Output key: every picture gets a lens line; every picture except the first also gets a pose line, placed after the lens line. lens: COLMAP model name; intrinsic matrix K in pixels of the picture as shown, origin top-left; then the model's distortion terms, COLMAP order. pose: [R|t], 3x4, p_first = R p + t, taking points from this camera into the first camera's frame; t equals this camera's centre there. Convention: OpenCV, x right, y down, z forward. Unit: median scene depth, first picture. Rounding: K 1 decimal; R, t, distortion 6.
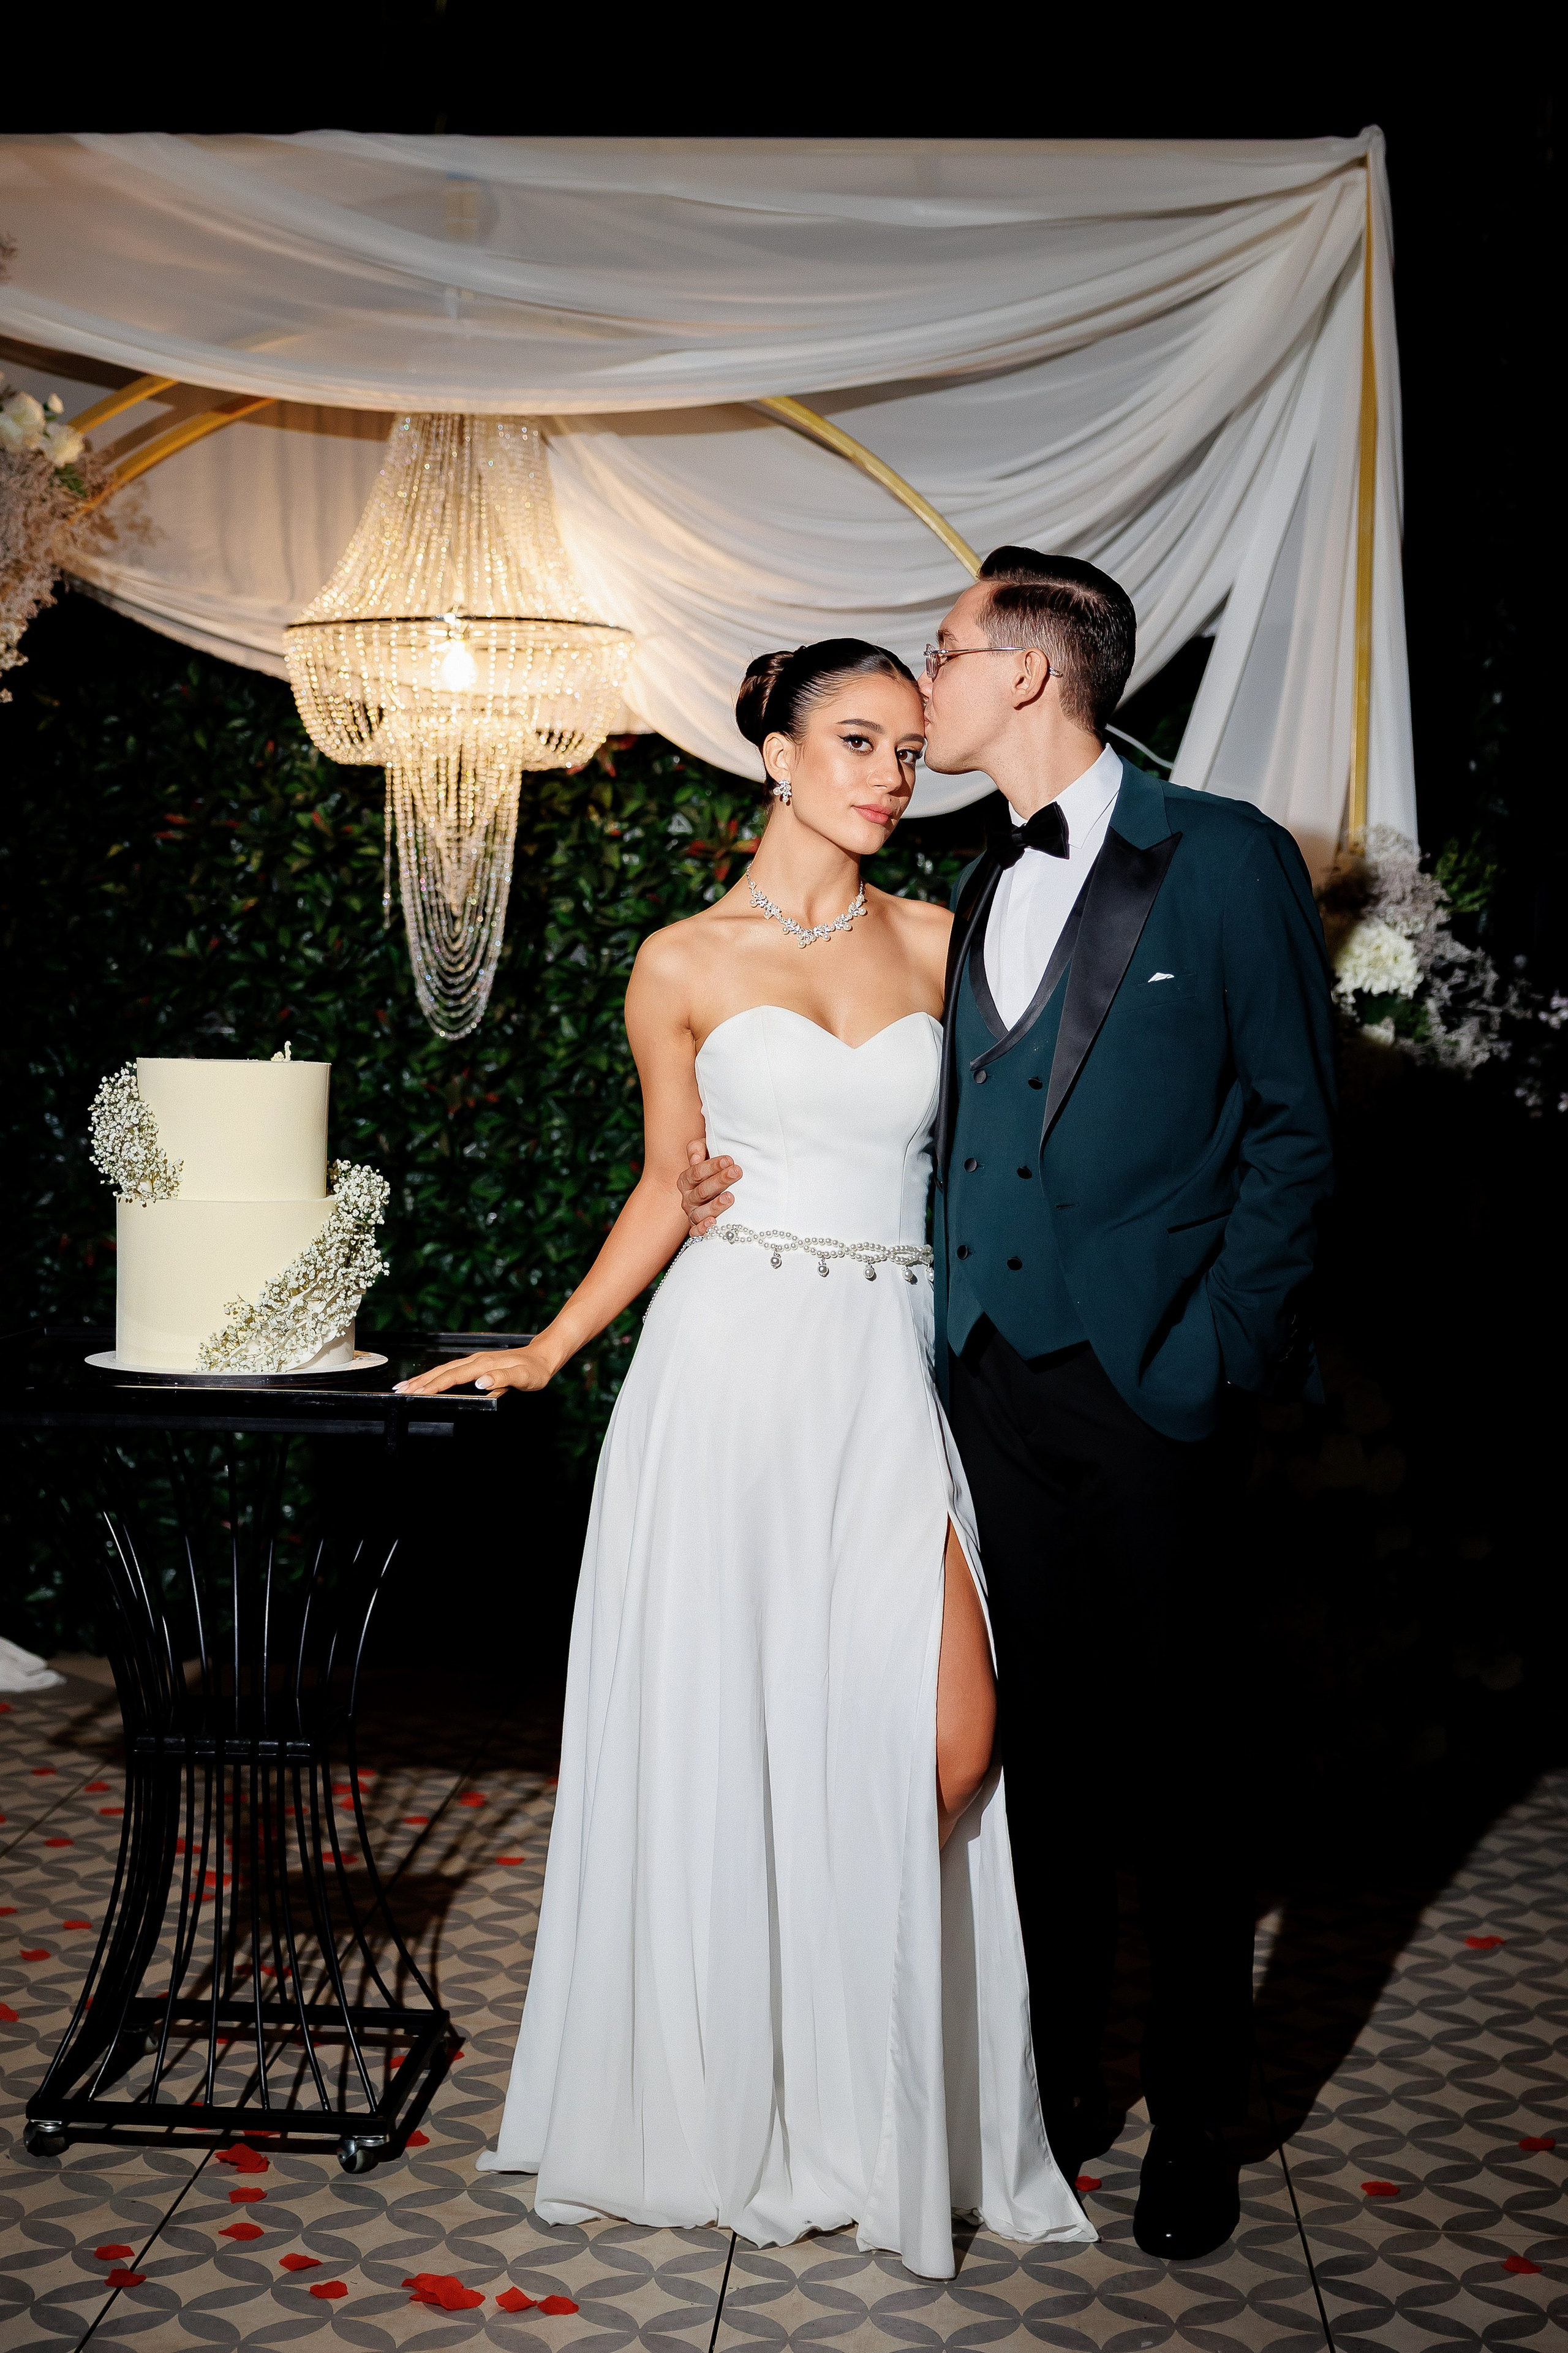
lens RADIAL K [[3389.0, 0, 796.9], [0, 3389.0, 1203.6], [0, 0, 1]] dist [-0.005796, 0.004079]
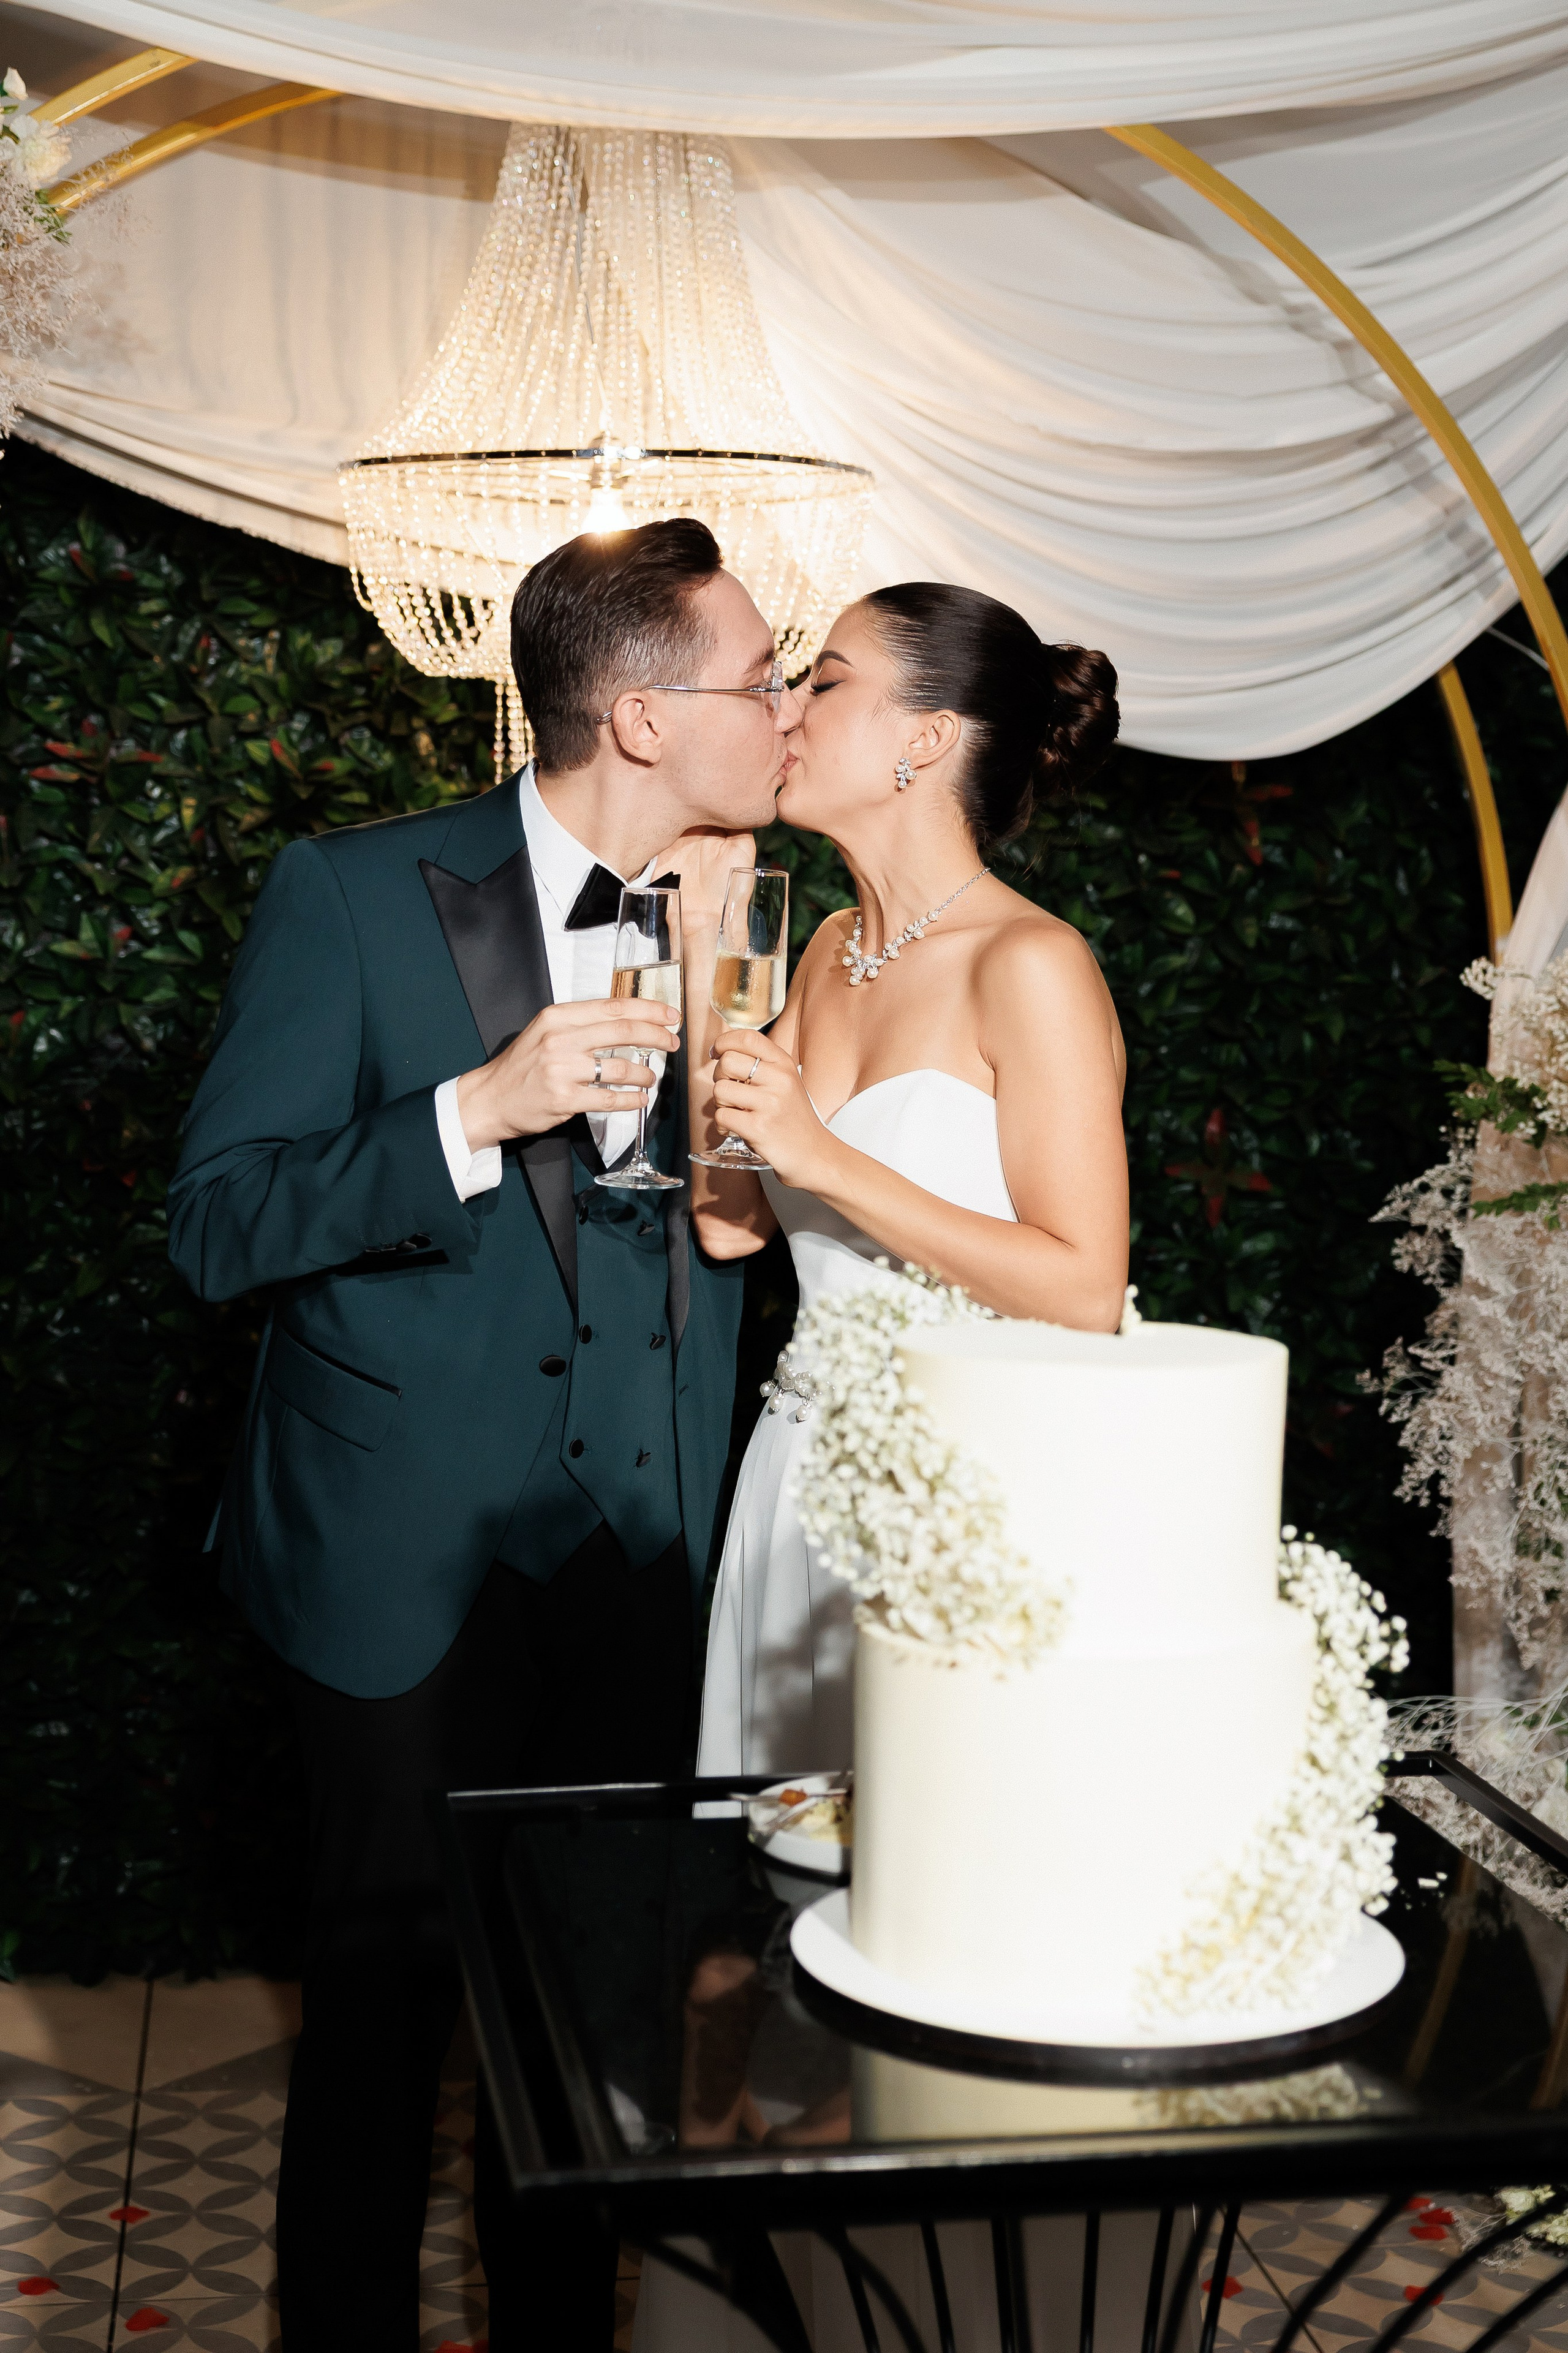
lens RADIAL K [[3389.0, 0, 796.9], [0, 3389.0, 1203.6], [0, 0, 1]] dist [-0.005796, 0.004079]
pose [[0.978264, -0.022882, 0.206095, -0.200935], [0.014704, 0.999046, 0.041129, -0.054578], [-0.206840, -0.037205, 0.977667, 0.347036]]
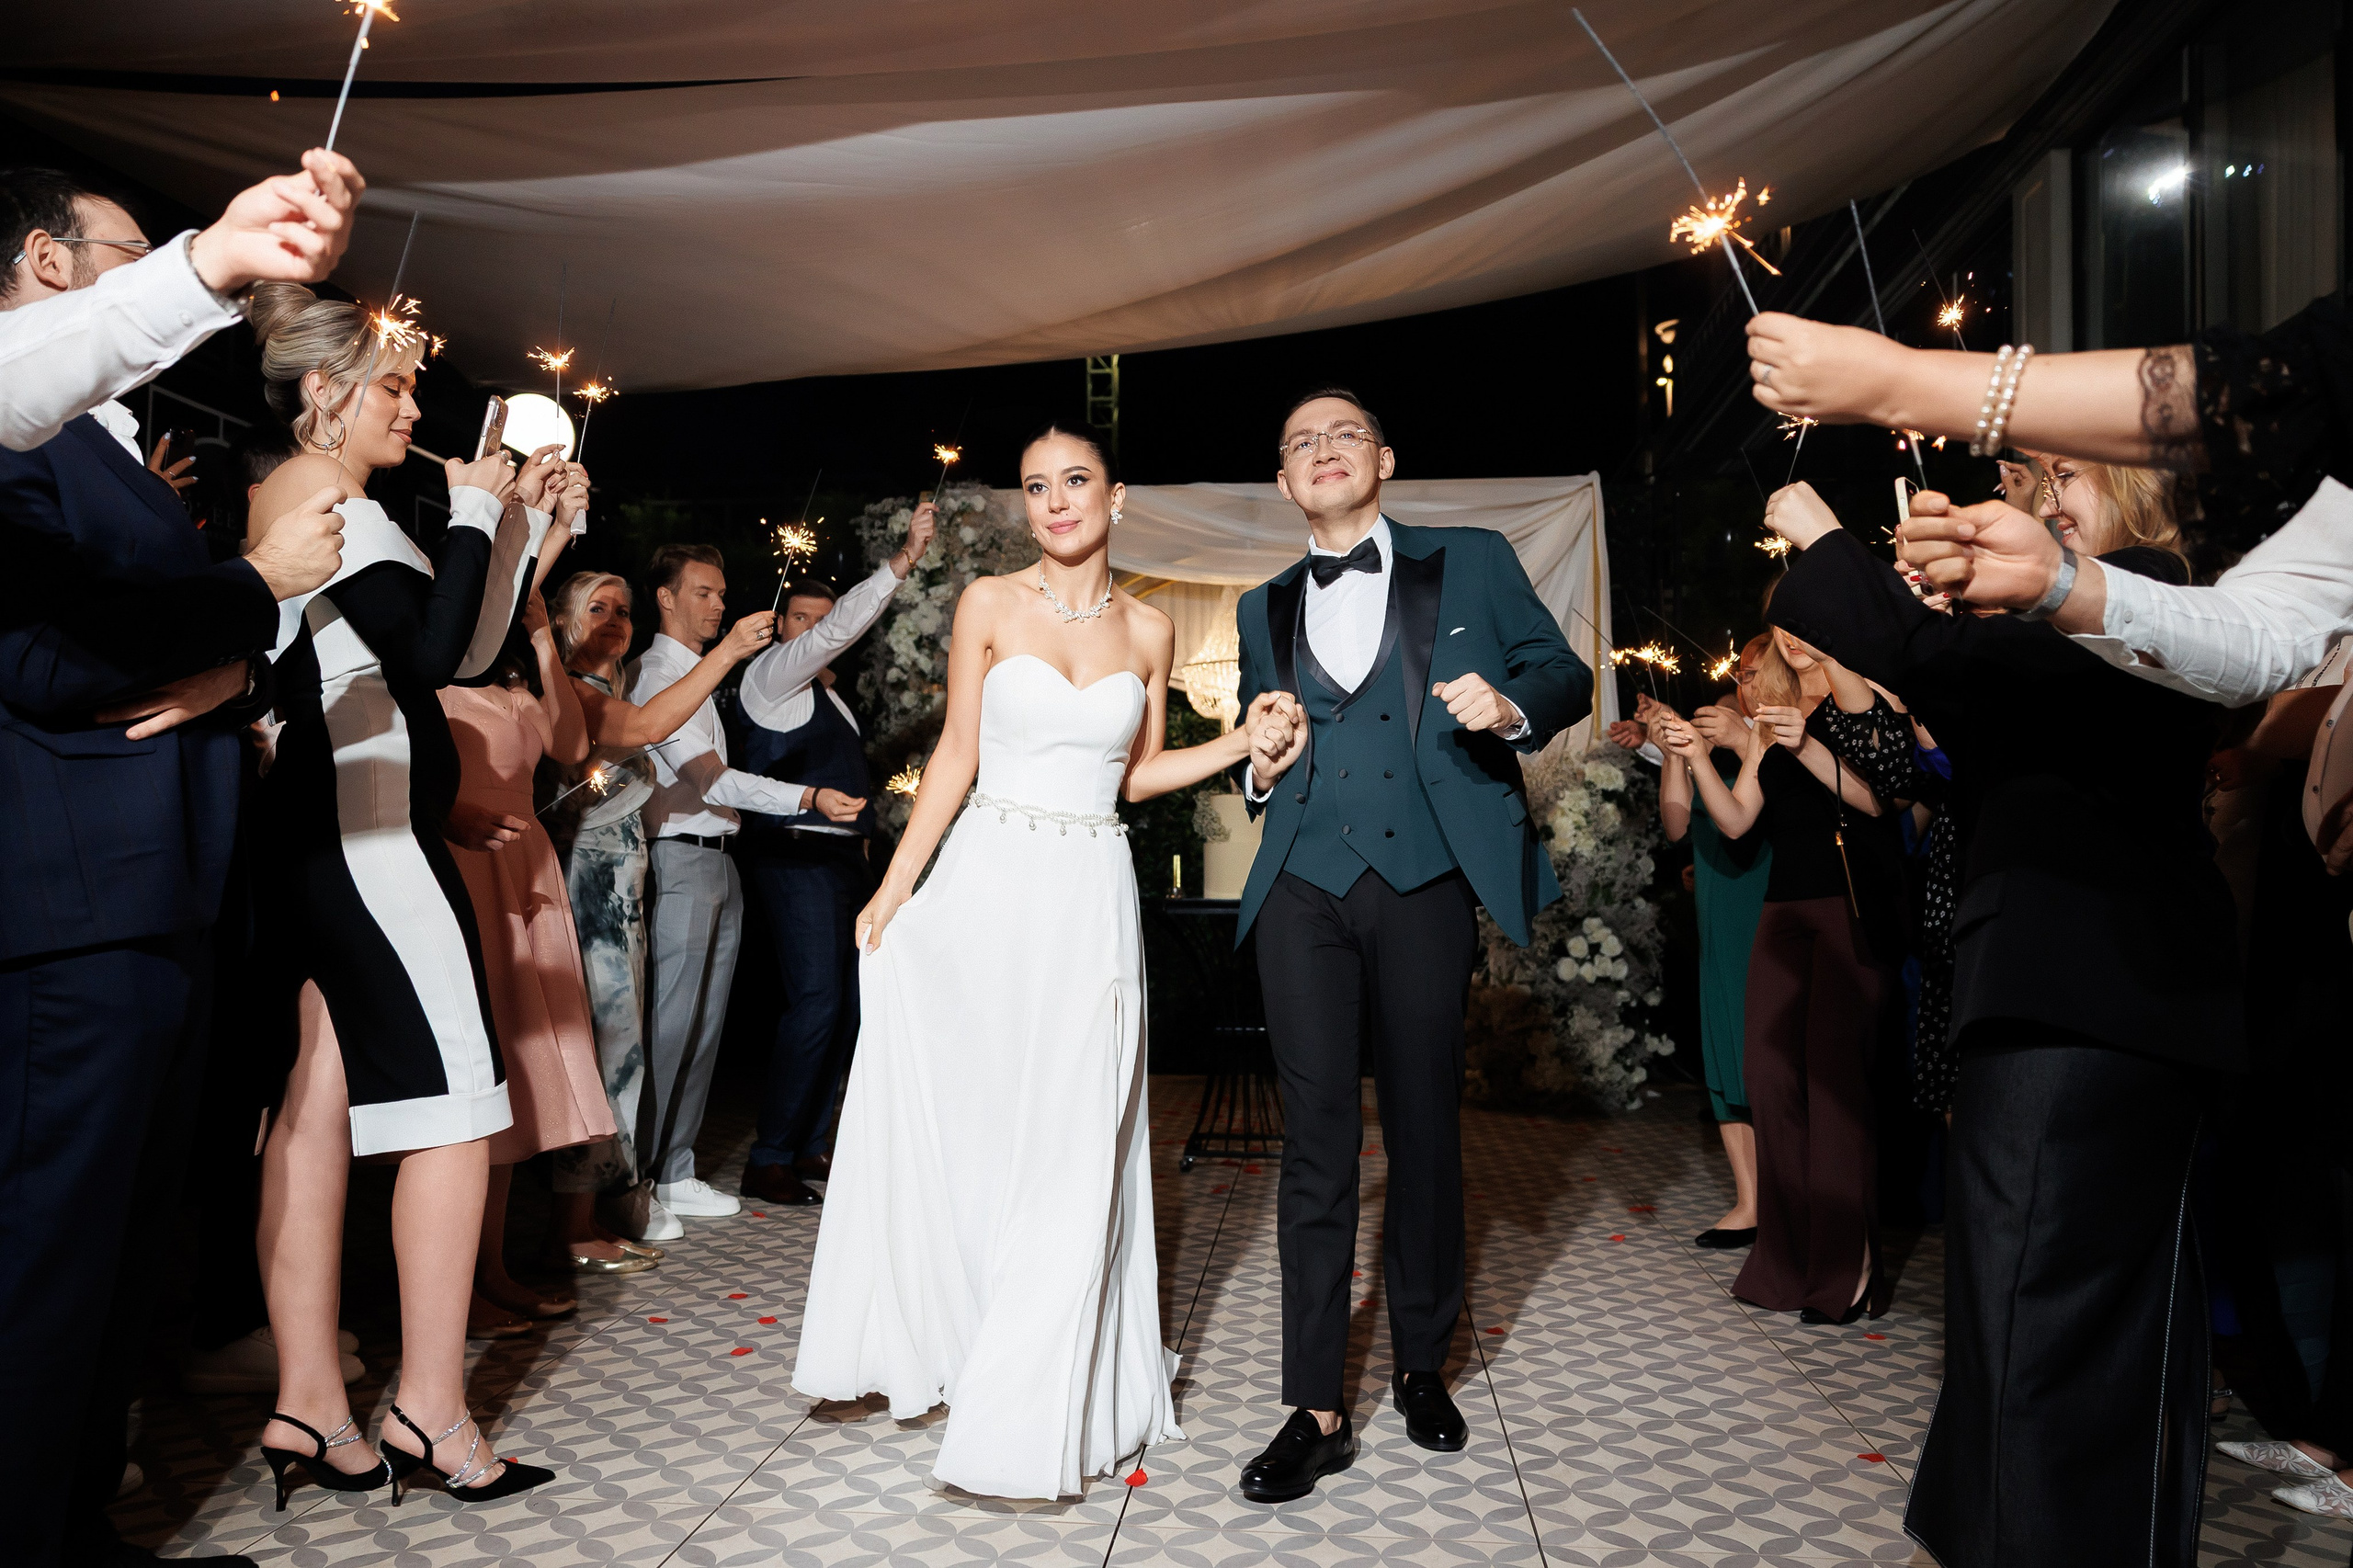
lens RADIAL K [[1763.5, 0, 1114.2], [0, 1763.5, 836.0], [0, 0, 1]] dist [-0.055358, -0.000385]
pose [[0.997271, -0.017537, -0.071720, -0.107850], [0.011026, 0.995863, -0.090192, 0.084905], [0.073005, 0.089155, 0.993339, -0.355920]]
